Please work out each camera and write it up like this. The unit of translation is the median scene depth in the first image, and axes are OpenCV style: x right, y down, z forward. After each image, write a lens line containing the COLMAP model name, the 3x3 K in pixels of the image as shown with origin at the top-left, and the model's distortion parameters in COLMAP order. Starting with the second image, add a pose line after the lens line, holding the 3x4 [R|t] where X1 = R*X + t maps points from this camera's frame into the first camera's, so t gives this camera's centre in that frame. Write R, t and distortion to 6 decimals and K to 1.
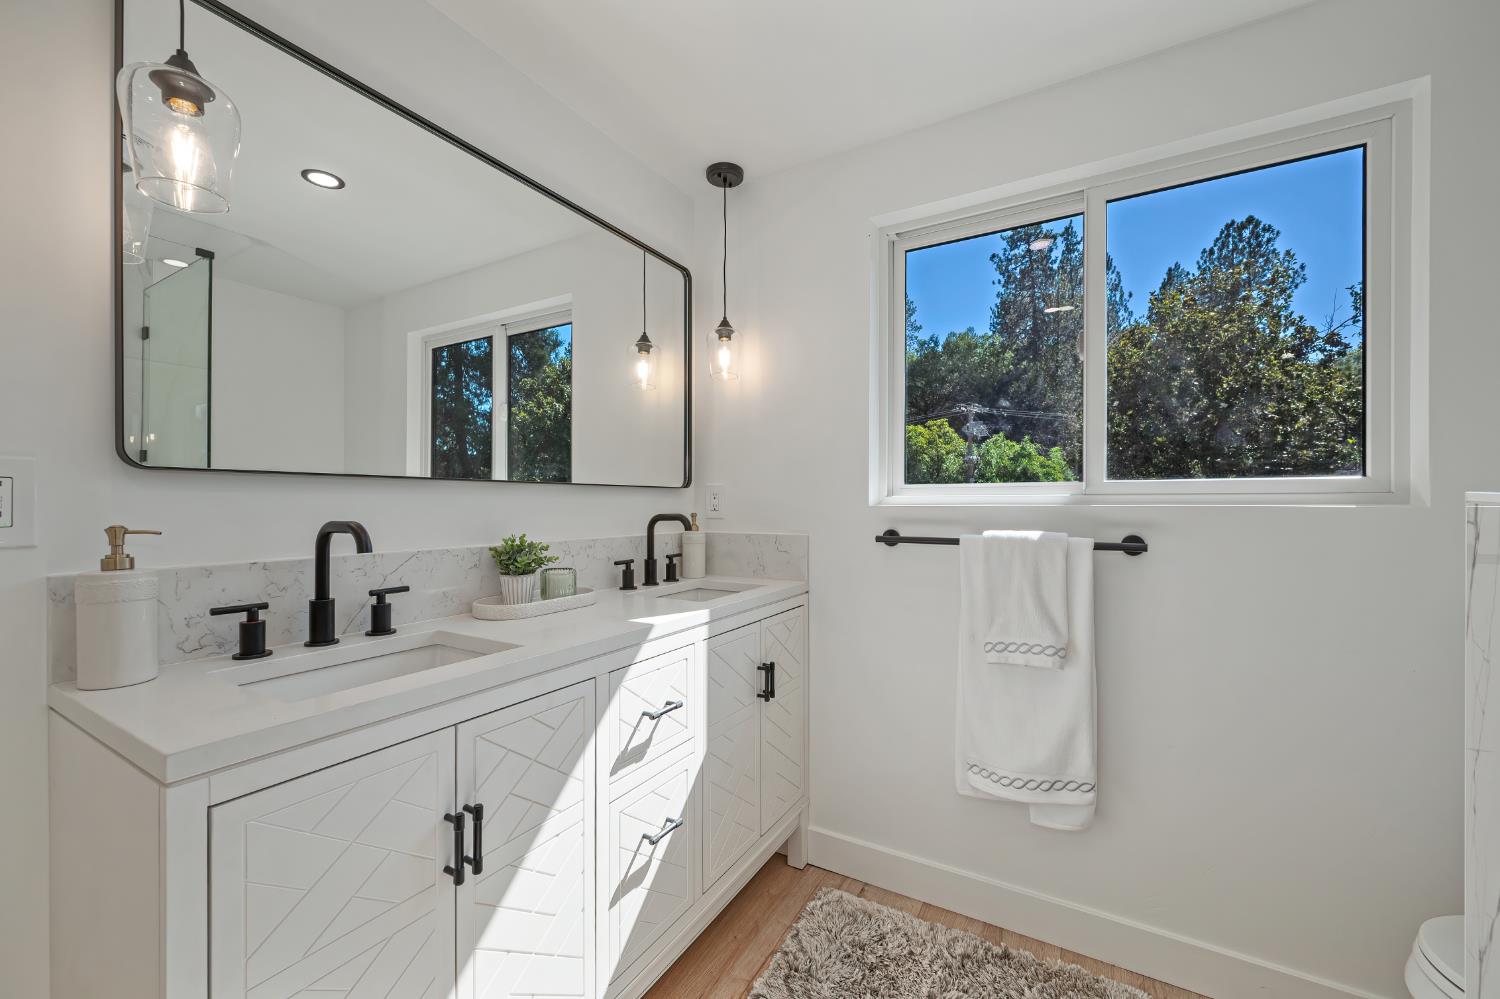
lens RADIAL K [[594.1, 0, 750.0], [0, 594.1, 499.5], [0, 0, 1]] dist [-0.009917, 0.002006]
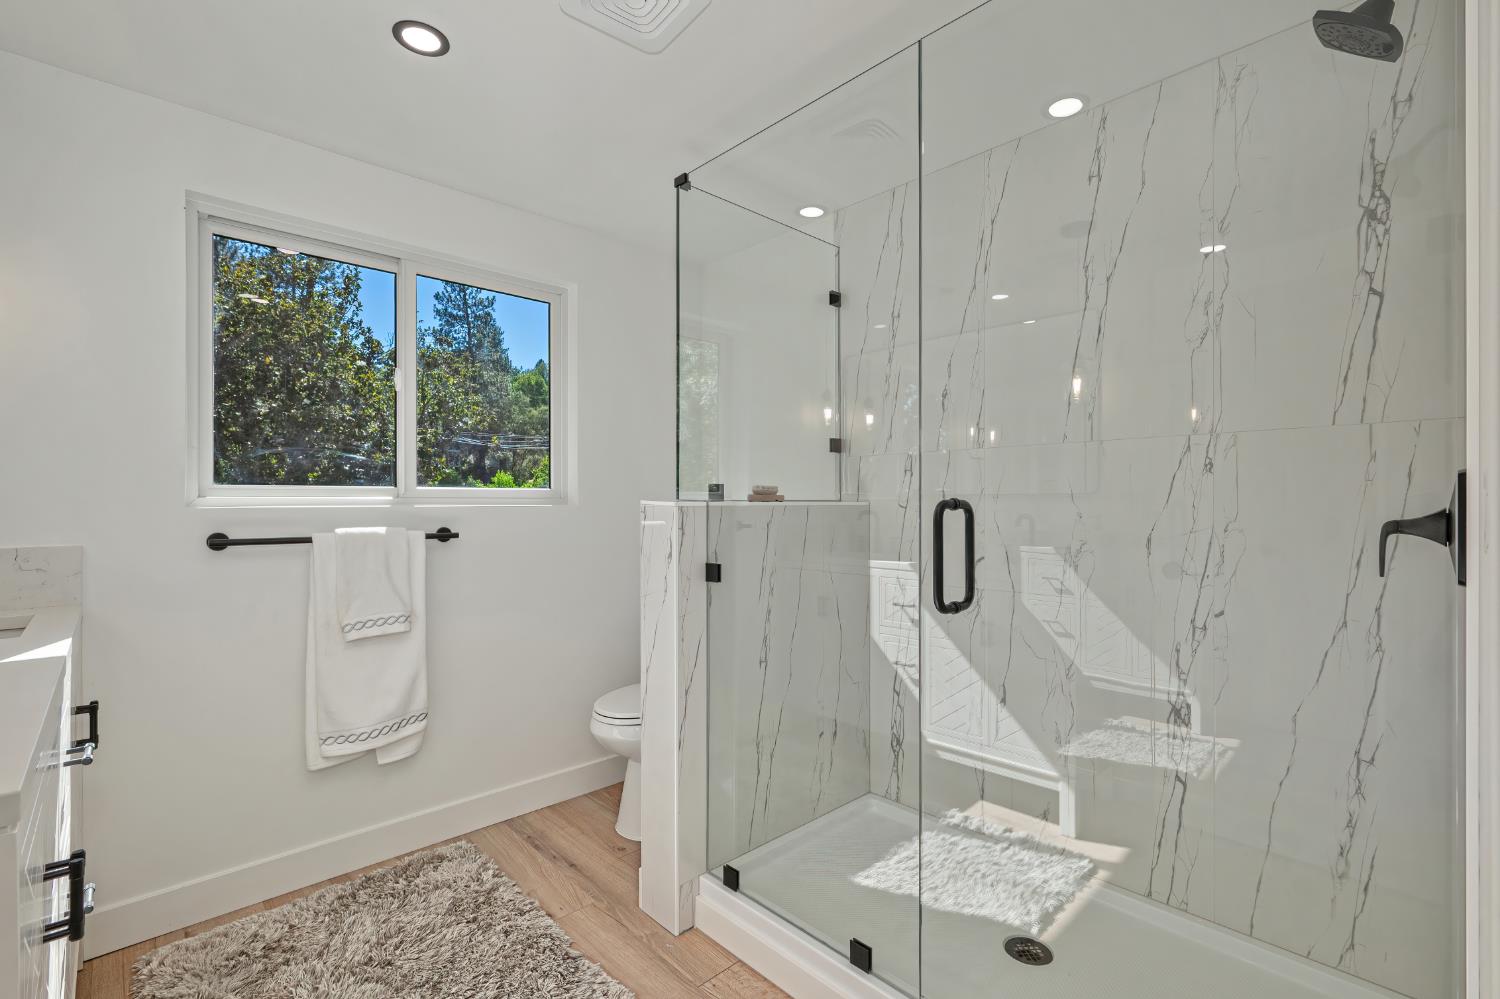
lens RADIAL K [[669.5, 0, 750.0], [0, 669.5, 499.5], [0, 0, 1]] dist [0.000196, -0.000026]
pose [[0.278550, 0.003825, 0.960414, -0.612607], [-0.006439, 0.999977, -0.002115, -0.005612], [-0.960400, -0.005595, 0.278568, -0.118534]]
